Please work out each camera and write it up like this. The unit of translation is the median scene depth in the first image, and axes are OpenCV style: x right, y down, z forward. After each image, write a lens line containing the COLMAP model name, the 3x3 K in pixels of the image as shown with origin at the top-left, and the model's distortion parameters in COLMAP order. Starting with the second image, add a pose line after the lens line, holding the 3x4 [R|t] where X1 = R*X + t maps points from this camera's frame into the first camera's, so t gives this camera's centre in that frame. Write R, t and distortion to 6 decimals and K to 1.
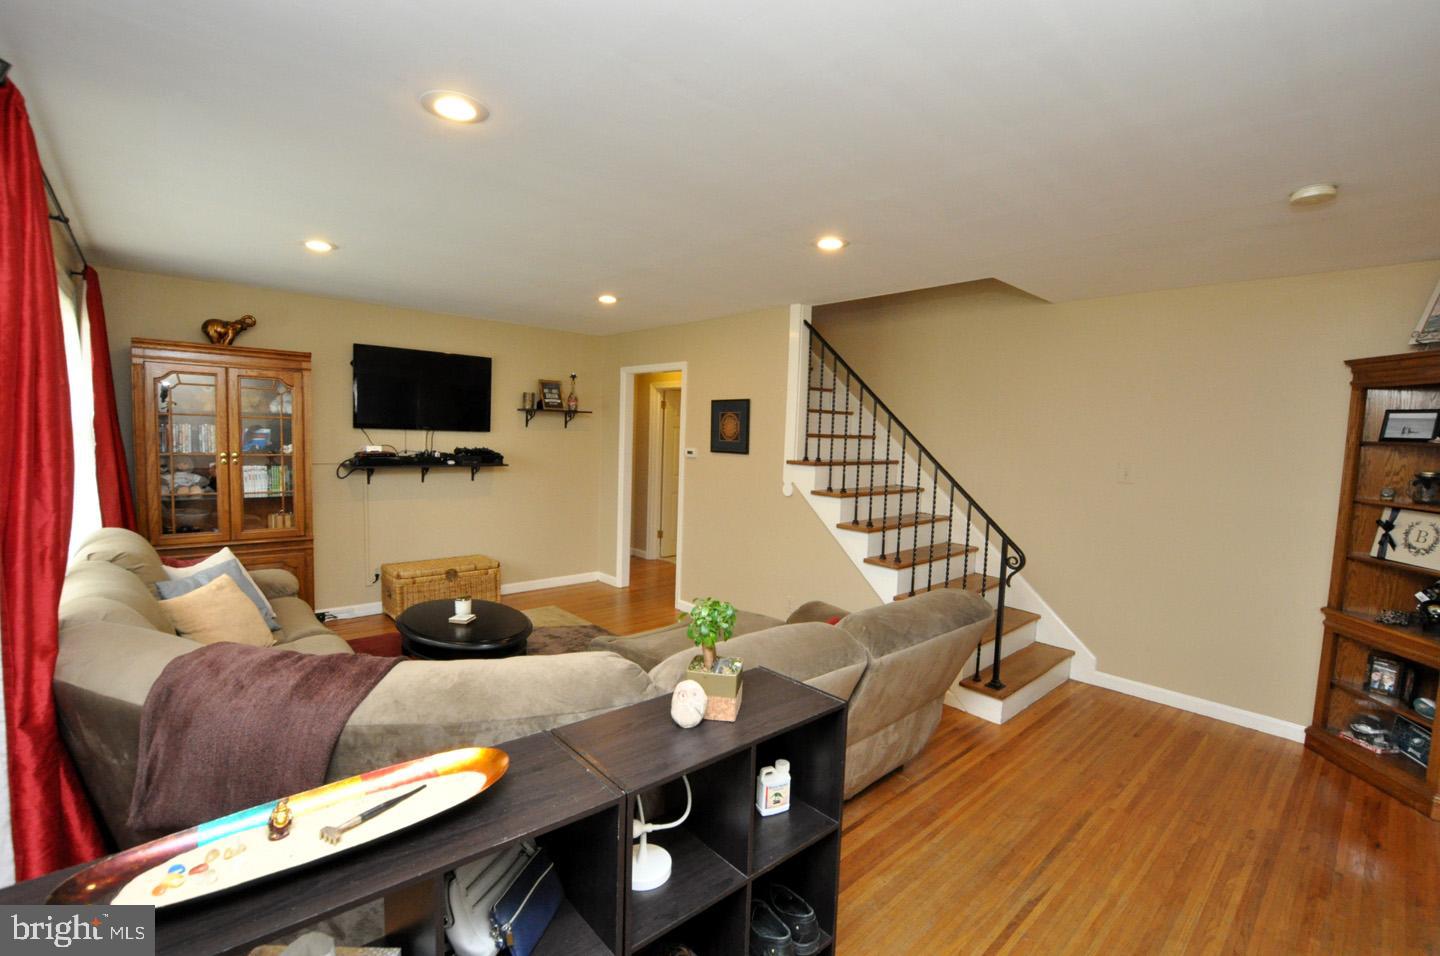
lens RADIAL K [[640.4, 0, 720.0], [0, 640.4, 478.0], [0, 0, 1]] dist [-0.002398, -0.000091]
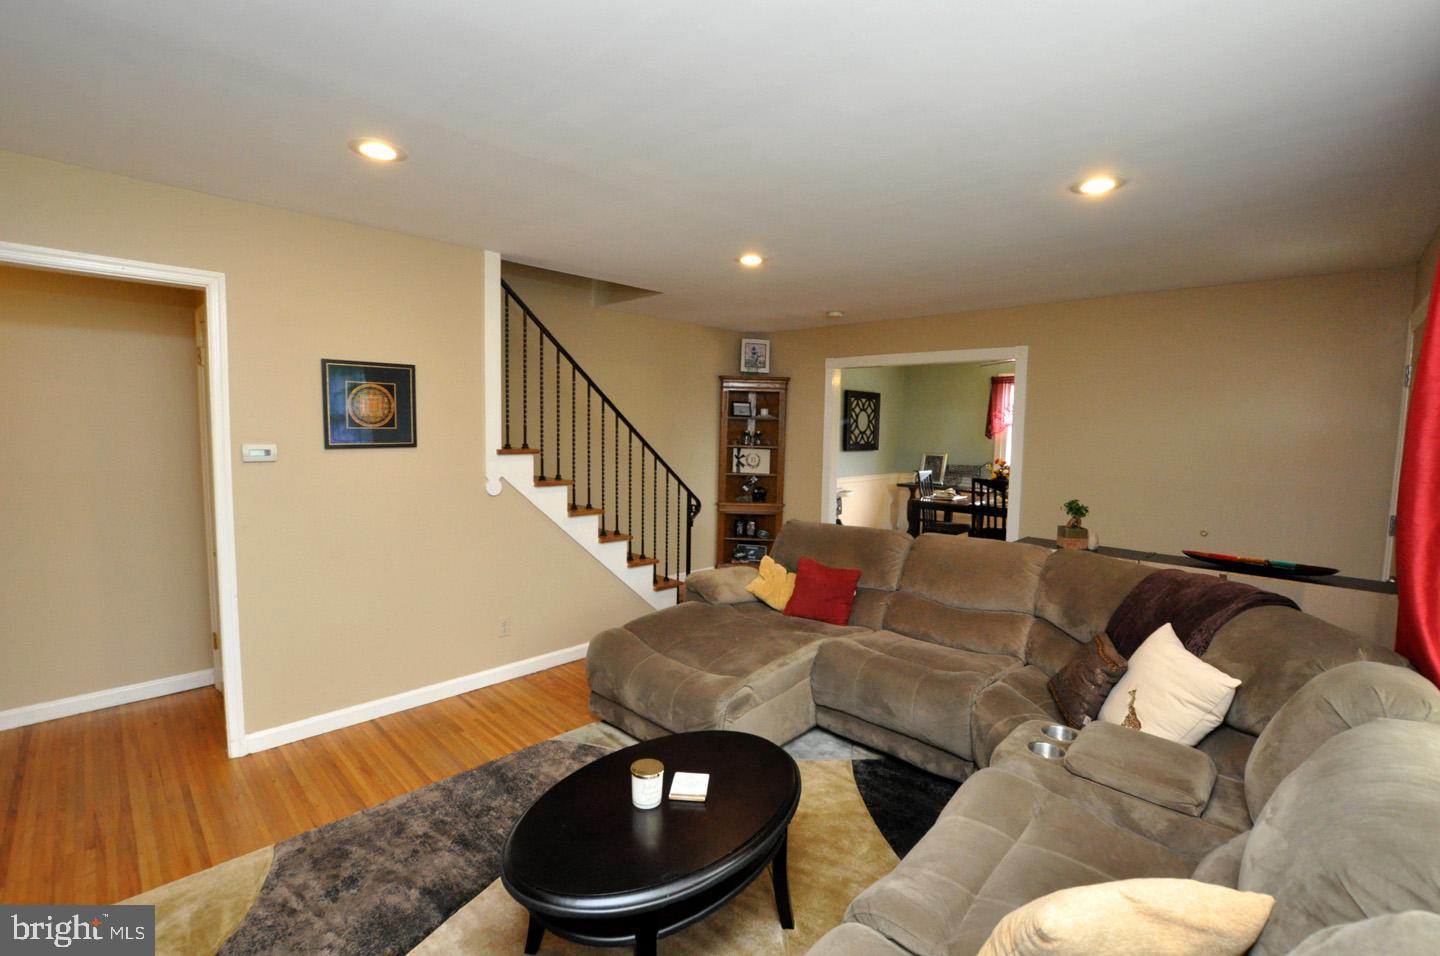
lens RADIAL K [[640.4, 0, 720.0], [0, 640.4, 478.0], [0, 0, 1]] dist [-0.002398, -0.000091]
pose [[-0.051840, -0.117664, 0.991699, -0.713120], [0.049081, 0.991534, 0.120210, -0.076414], [-0.997449, 0.054905, -0.045627, 0.777578]]
